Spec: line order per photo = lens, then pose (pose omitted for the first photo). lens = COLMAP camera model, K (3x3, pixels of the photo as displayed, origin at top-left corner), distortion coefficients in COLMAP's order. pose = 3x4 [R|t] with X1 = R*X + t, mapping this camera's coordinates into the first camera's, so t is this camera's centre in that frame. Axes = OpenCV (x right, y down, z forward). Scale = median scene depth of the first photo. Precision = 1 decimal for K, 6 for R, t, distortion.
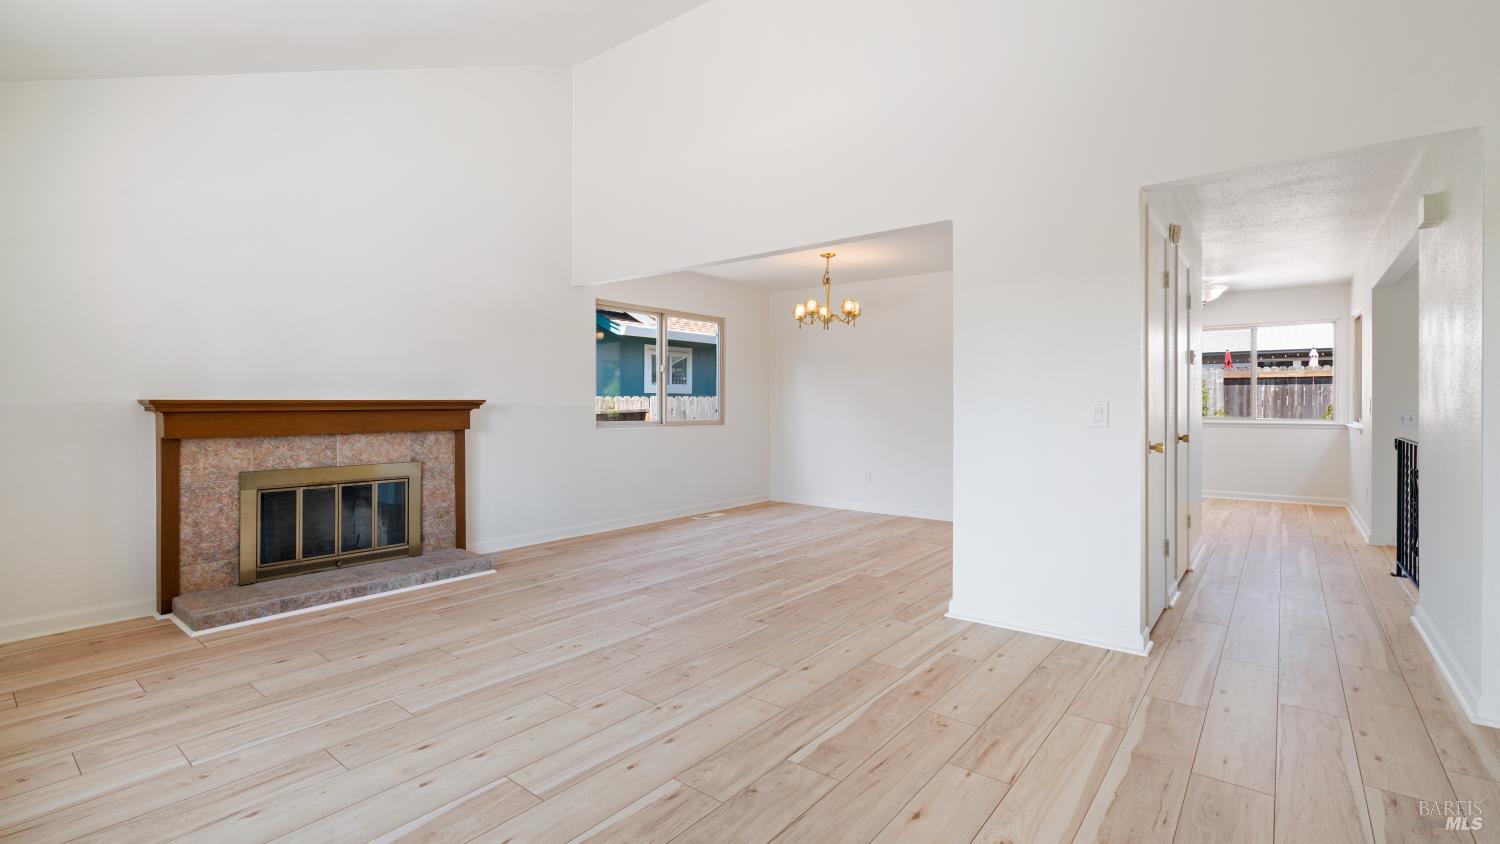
lens RADIAL K [[677.8, 0, 745.2], [0, 677.8, 417.1], [0, 0, 1]] dist [-0.002482, 0.002859]
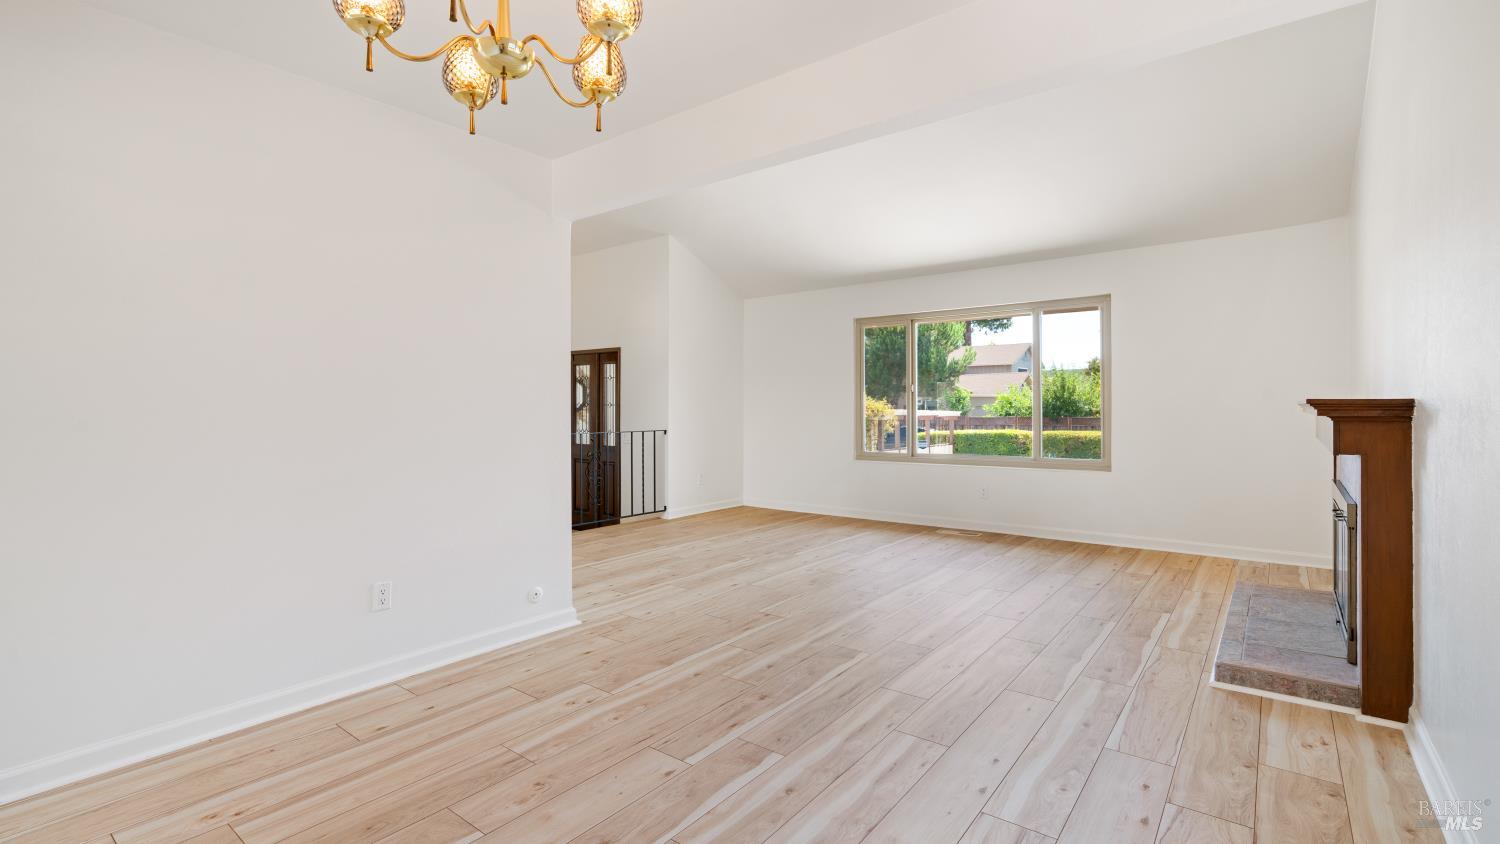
lens RADIAL K [[677.8, 0, 751.1], [0, 677.8, 422.7], [0, 0, 1]] dist [-0.002482, 0.002859]
pose [[-0.999857, 0.004543, -0.016281, 0.054804], [0.003775, 0.998895, 0.046843, -0.038547], [0.016476, 0.046775, -0.998770, 1.761850]]
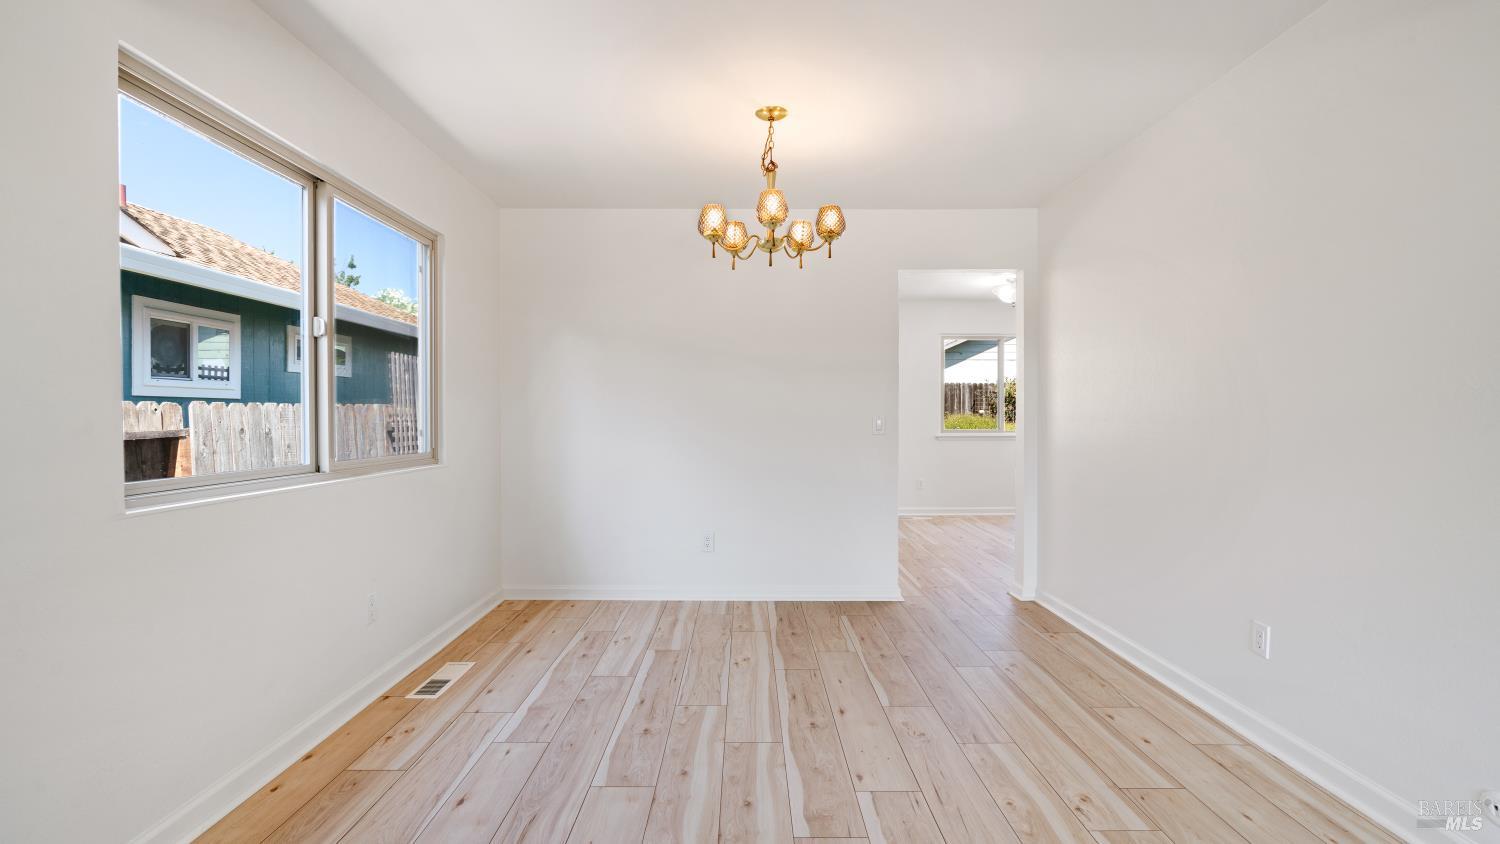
lens RADIAL K [[677.8, 0, 753.0], [0, 677.8, 421.4], [0, 0, 1]] dist [-0.002482, 0.002859]
pose [[0.776195, -0.006956, 0.630454, -0.281807], [0.014201, 0.999878, -0.006452, -0.020698], [-0.630333, 0.013961, 0.776200, 0.900158]]
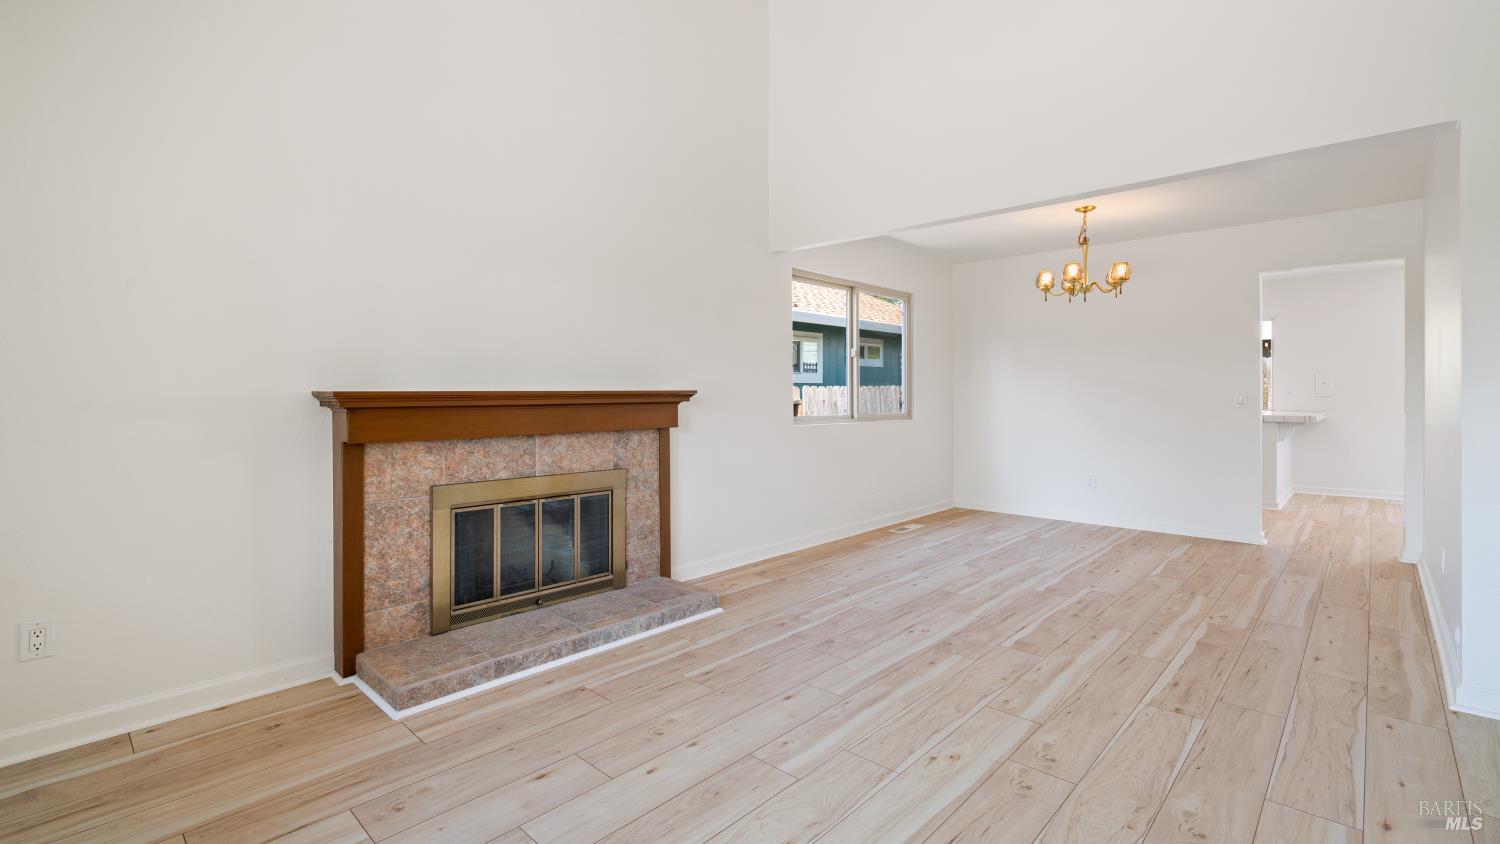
lens RADIAL K [[677.8, 0, 747.3], [0, 677.8, 401.8], [0, 0, 1]] dist [-0.002482, 0.002859]
pose [[0.997382, -0.003257, -0.072241, -0.314094], [0.002623, 0.999957, -0.008873, -0.005745], [0.072267, 0.008661, 0.997348, 0.245476]]
